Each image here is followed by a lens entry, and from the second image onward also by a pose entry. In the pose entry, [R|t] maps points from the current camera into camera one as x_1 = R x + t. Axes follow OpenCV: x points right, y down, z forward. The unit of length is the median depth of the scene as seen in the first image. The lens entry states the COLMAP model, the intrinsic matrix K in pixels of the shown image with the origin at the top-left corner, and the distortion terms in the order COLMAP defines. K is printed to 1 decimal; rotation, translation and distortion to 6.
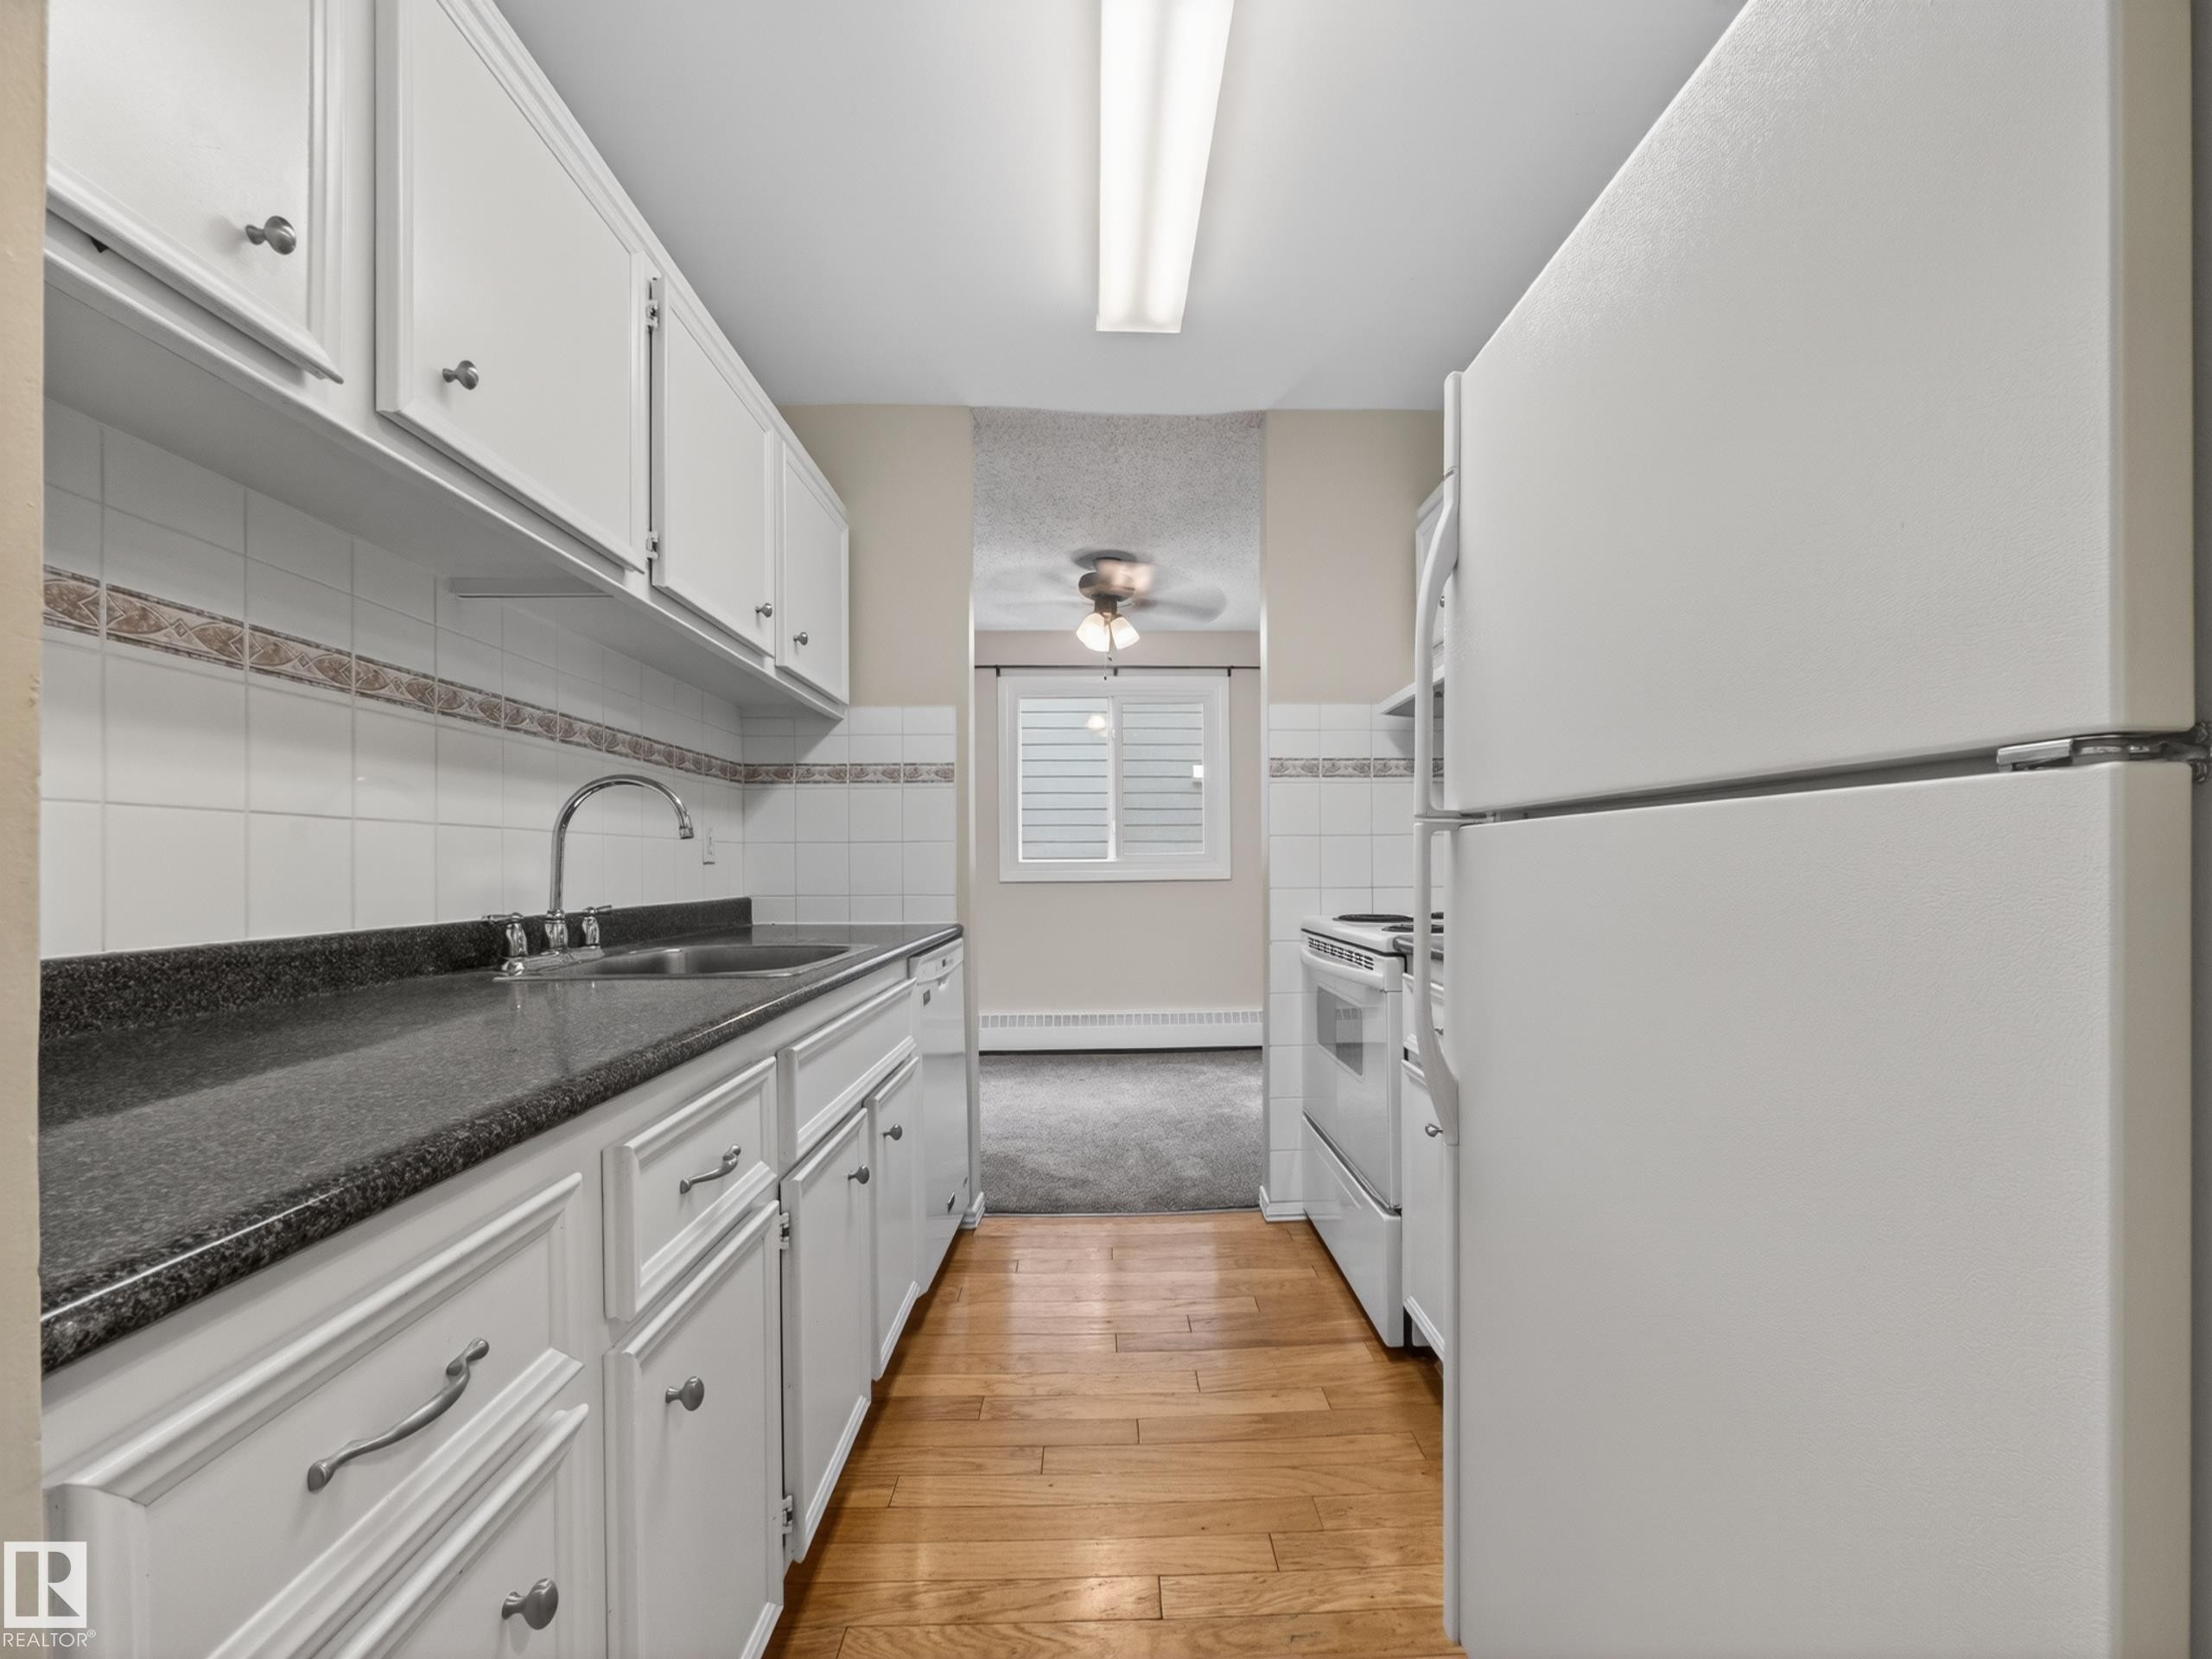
lens RADIAL K [[901.6, 0, 1139.1], [0, 901.6, 825.8], [0, 0, 1]] dist [0.091448, -0.000004]
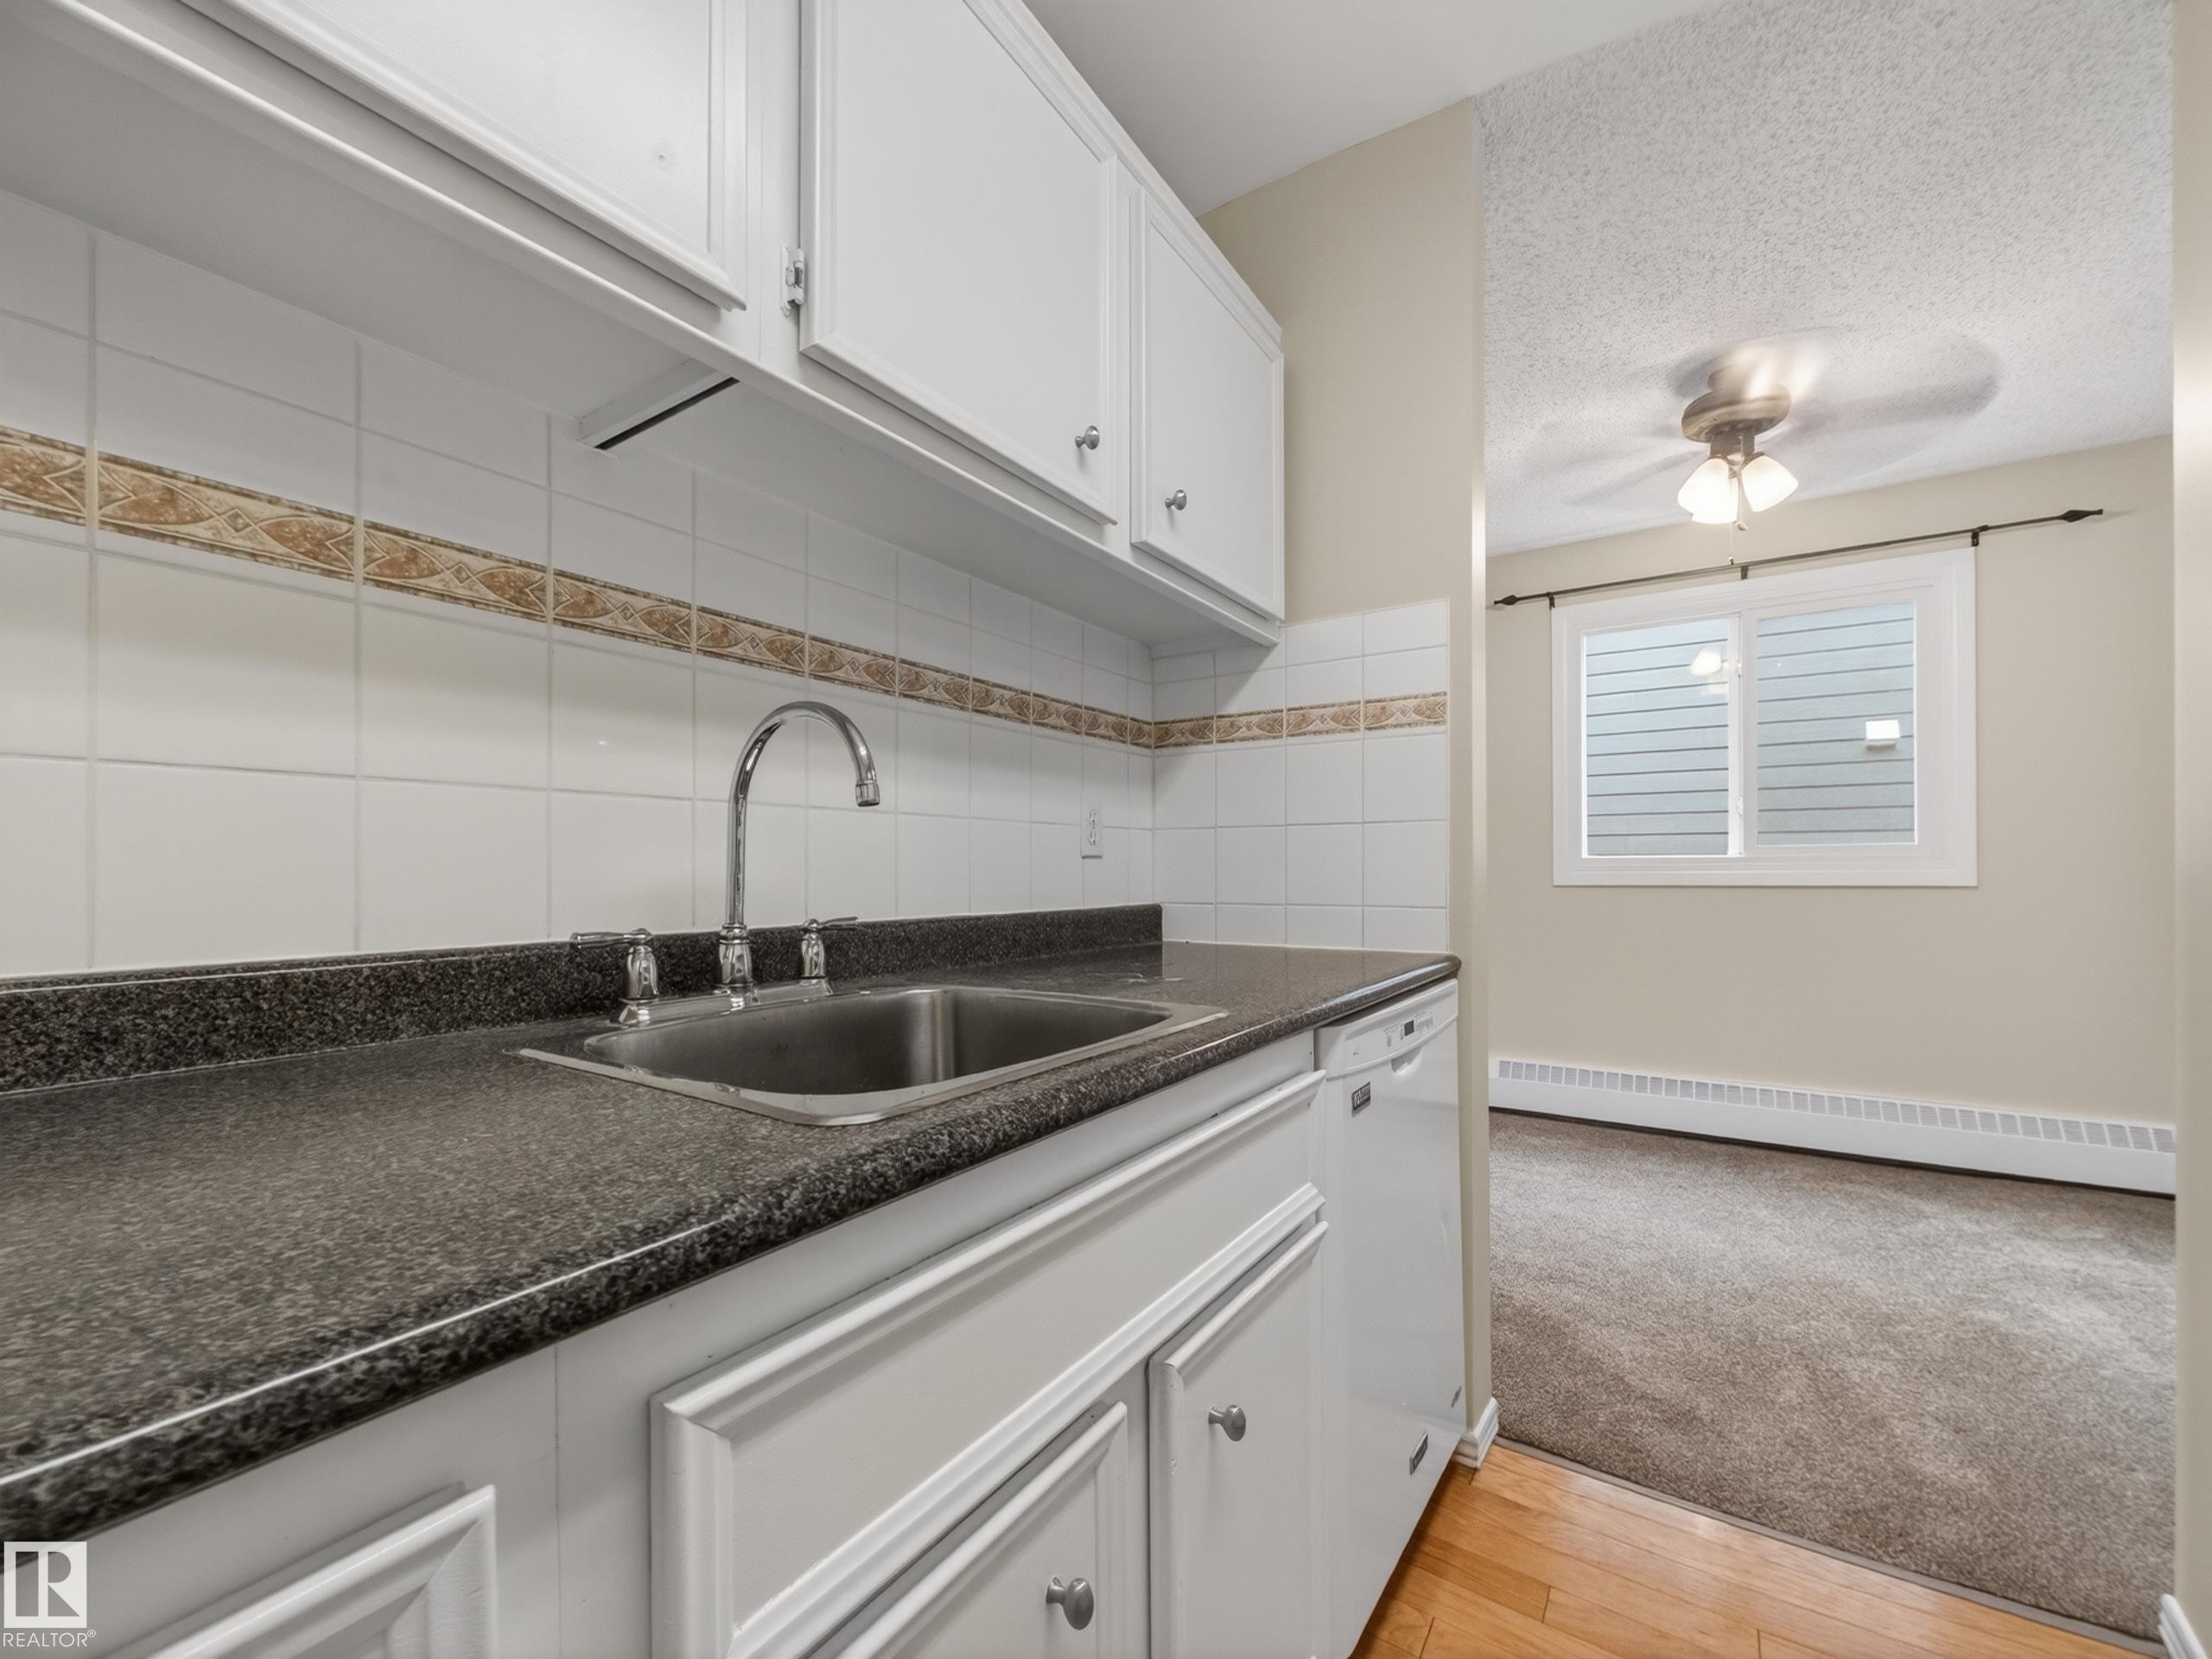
lens RADIAL K [[916.6, 0, 1164.2], [0, 916.6, 860.6], [0, 0, 1]] dist [0.001365, -0.000213]
pose [[0.832301, 0.002035, -0.554320, -0.020879], [0.020683, 0.999183, 0.034724, 0.021249], [0.553938, -0.040366, 0.831579, 0.442345]]
